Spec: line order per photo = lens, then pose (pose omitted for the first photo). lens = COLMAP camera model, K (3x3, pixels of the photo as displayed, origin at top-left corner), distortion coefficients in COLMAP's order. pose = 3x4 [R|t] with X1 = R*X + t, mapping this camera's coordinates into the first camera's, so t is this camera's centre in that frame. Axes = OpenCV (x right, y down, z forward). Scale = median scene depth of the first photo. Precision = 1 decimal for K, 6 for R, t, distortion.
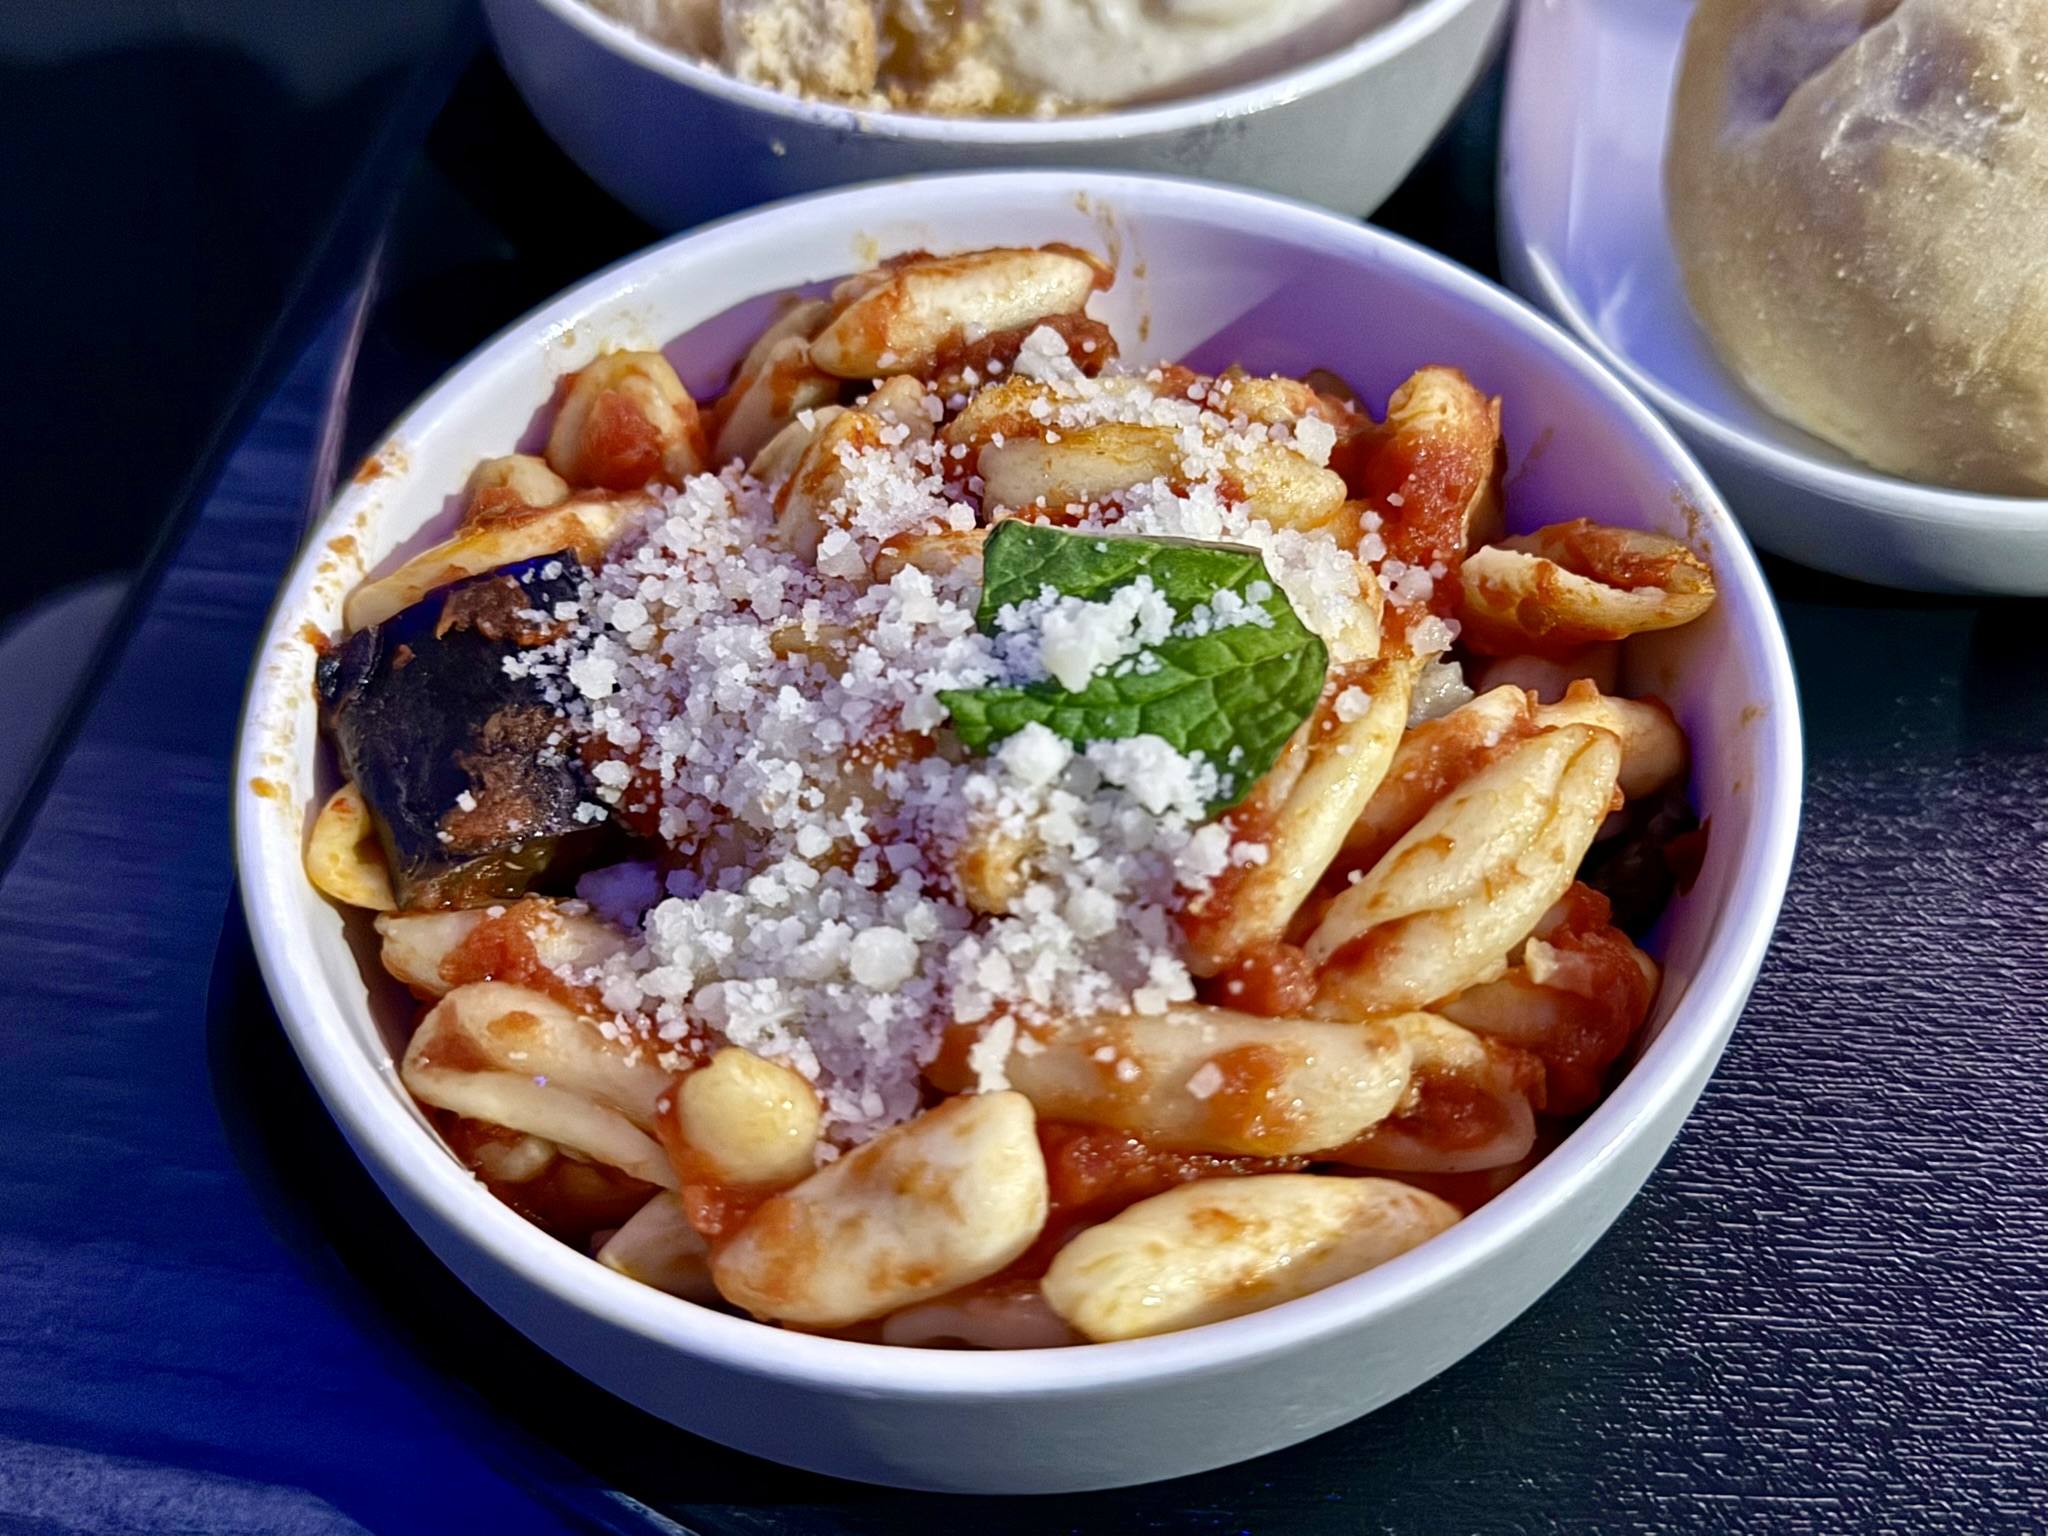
lens RADIAL K [[2154.0, 0, 1074.7], [0, 2154.0, 784.6], [0, 0, 1]] dist [0.082098, 0.000000]
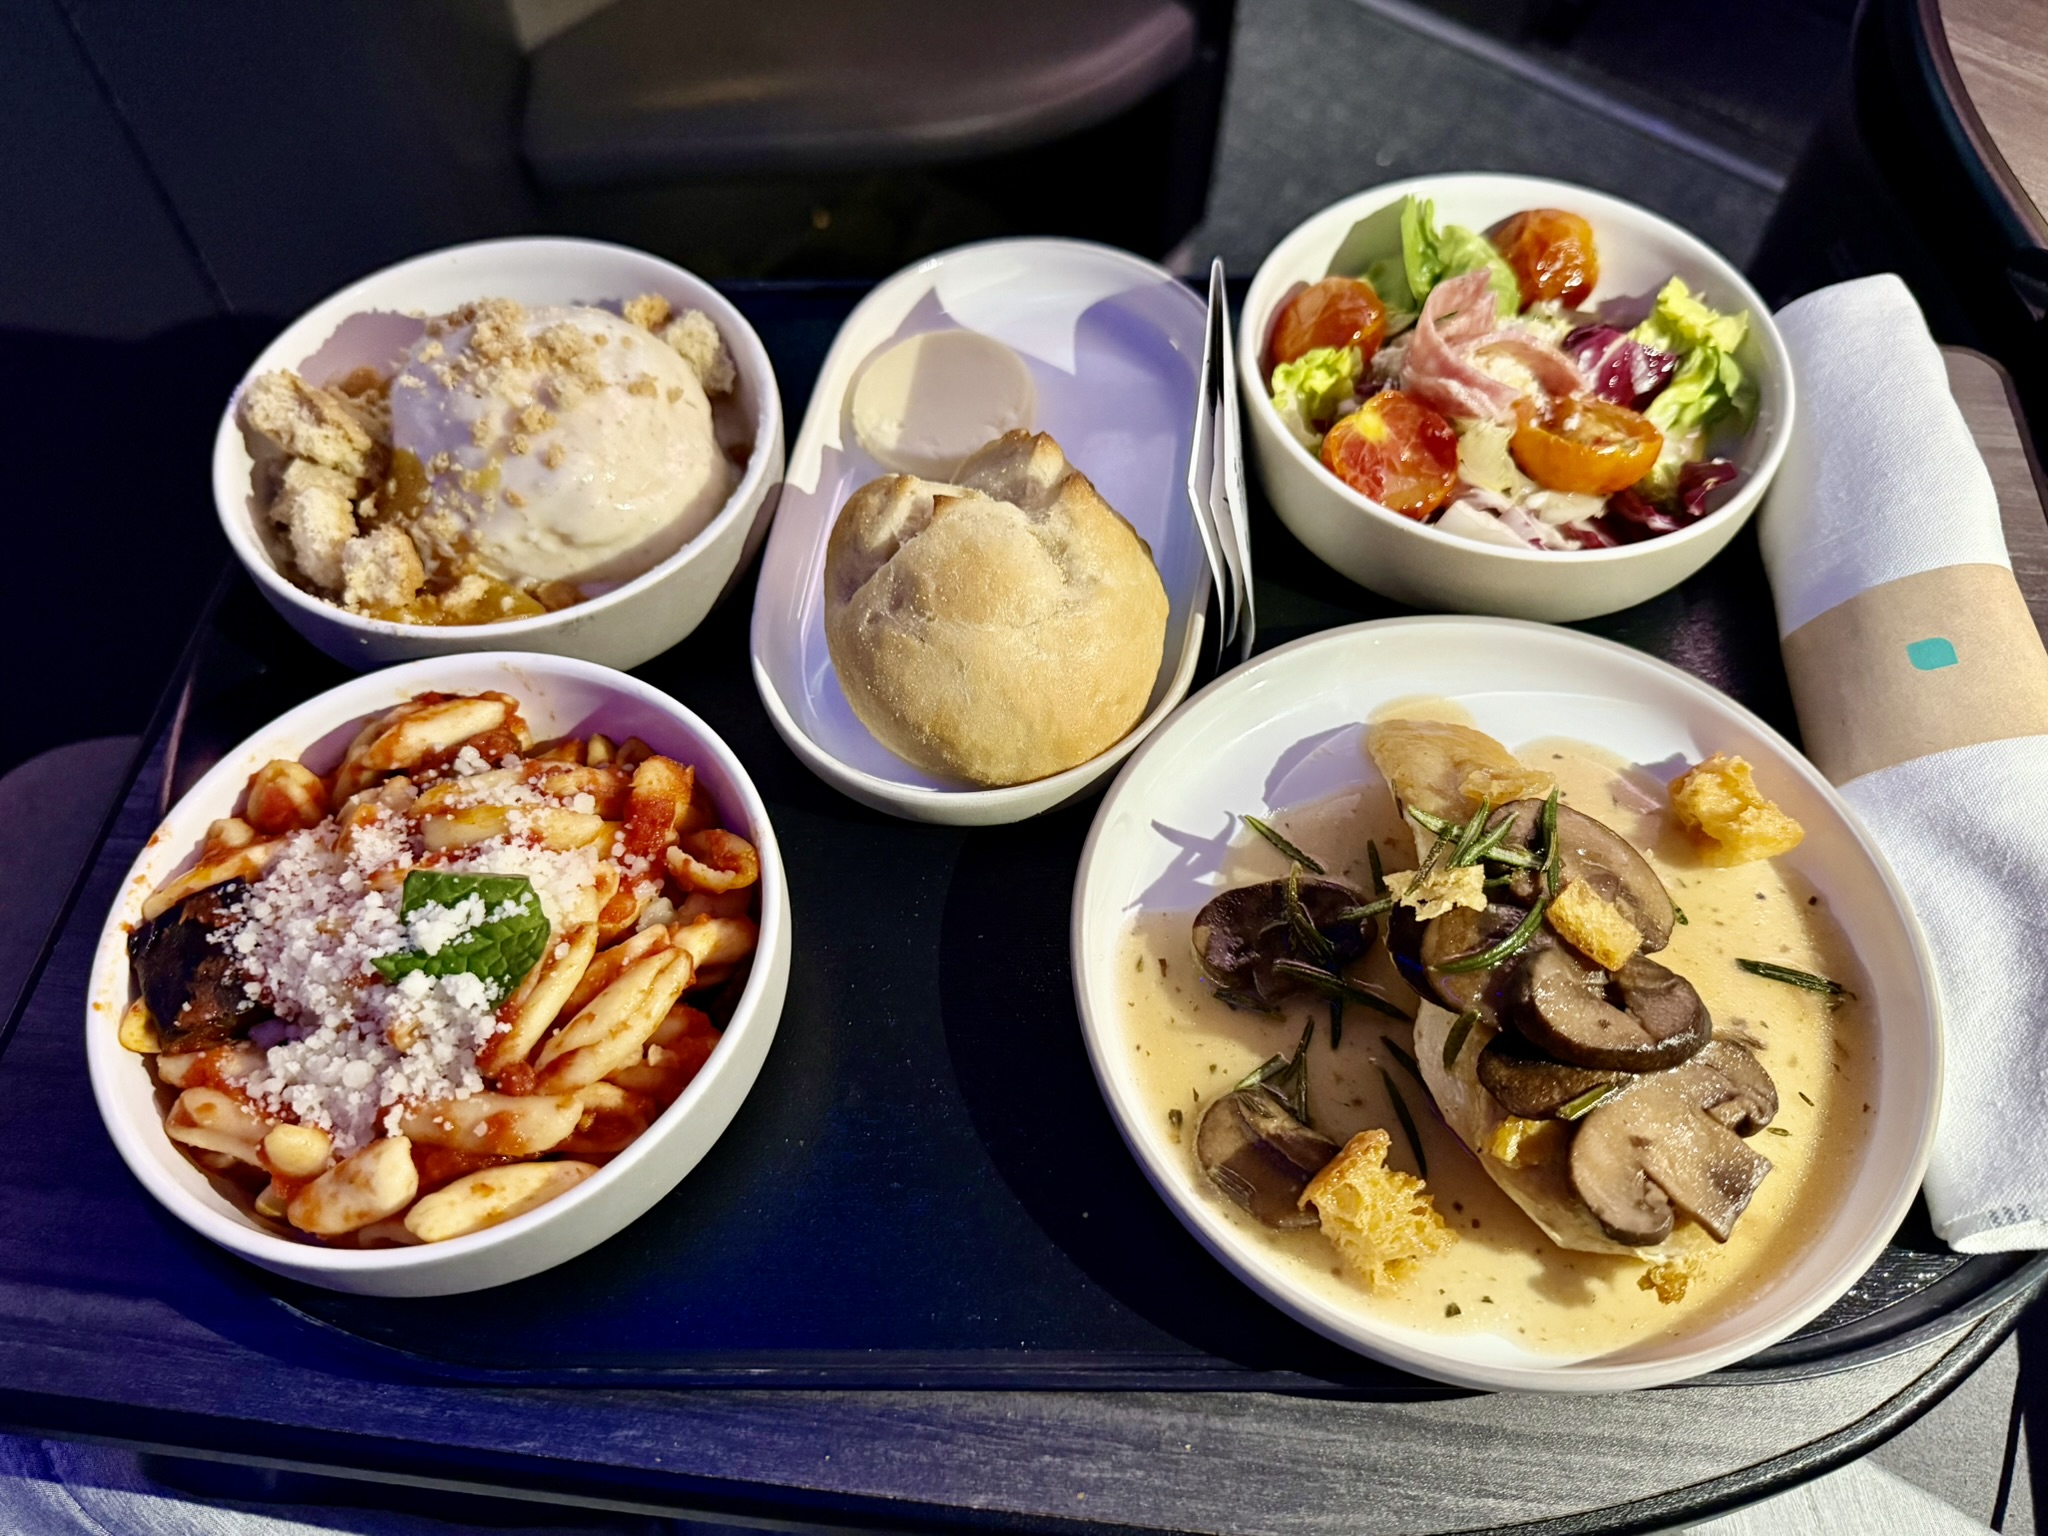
lens RADIAL K [[1528.5, 0, 1030.6], [0, 1528.5, 784.9], [0, 0, 1]] dist [-0.023369, -0.042648]
pose [[0.998515, -0.050109, 0.021369, 0.573426], [0.048426, 0.996149, 0.073090, -0.293040], [-0.024950, -0.071947, 0.997096, -0.573137]]
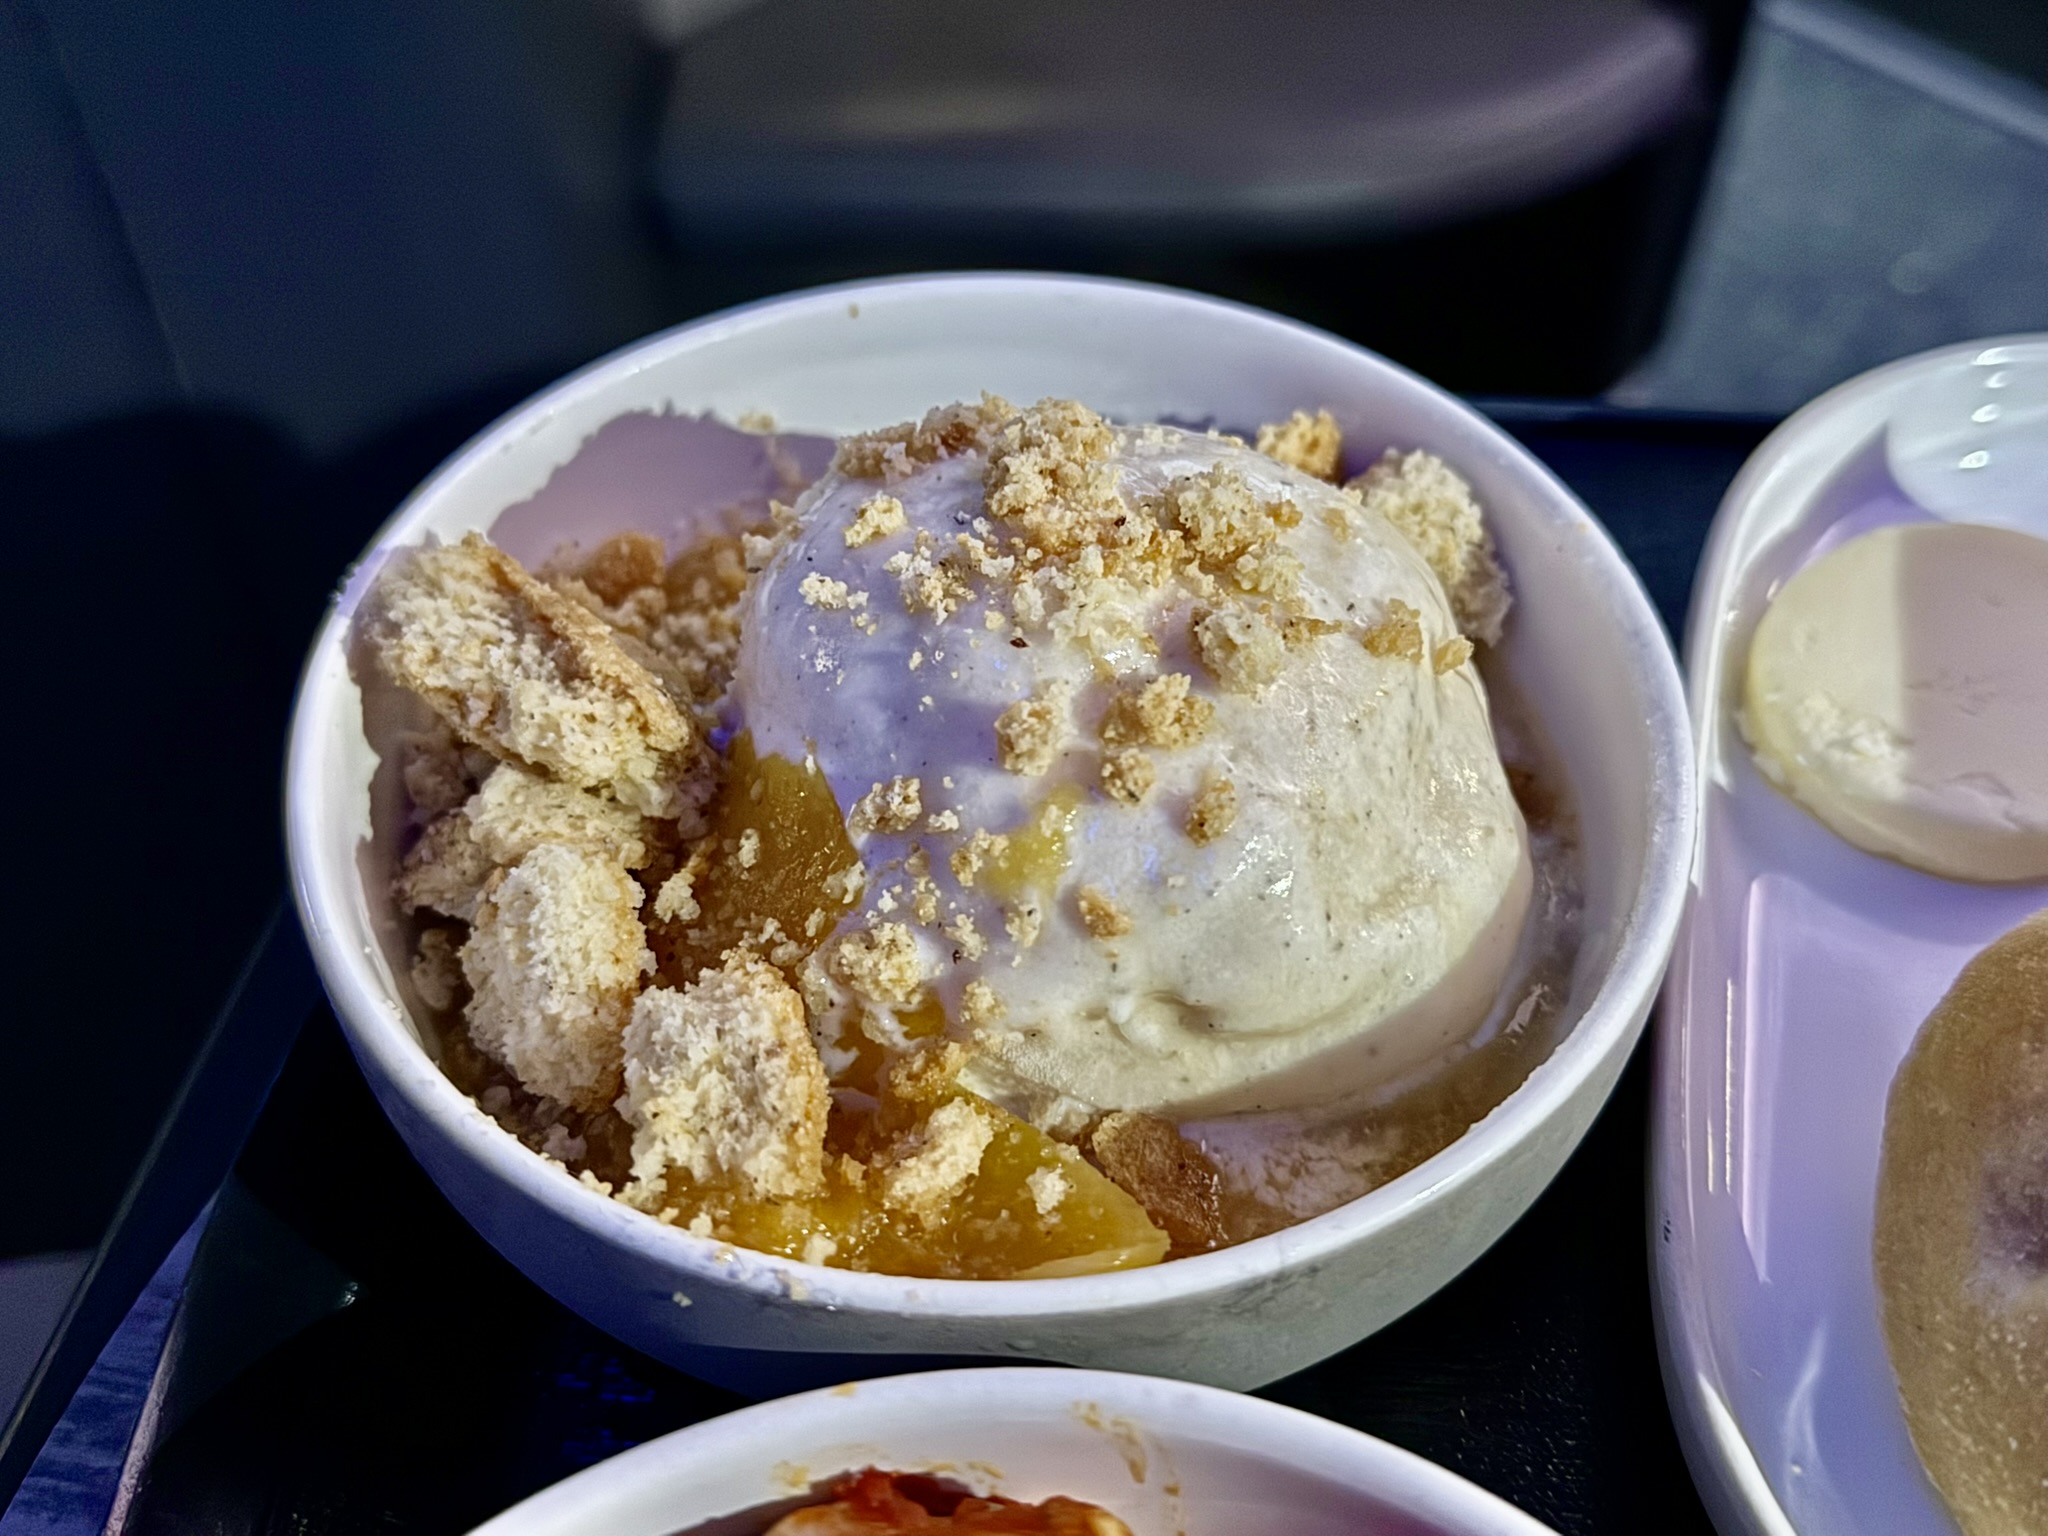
lens RADIAL K [[2154.0, 0, 1093.7], [0, 2154.0, 770.8], [0, 0, 1]] dist [0.082098, 0.000000]
pose [[0.999804, 0.007791, -0.018208, 0.018720], [-0.009319, 0.996302, -0.085413, -0.516490], [0.017475, 0.085566, 0.996179, 0.322409]]
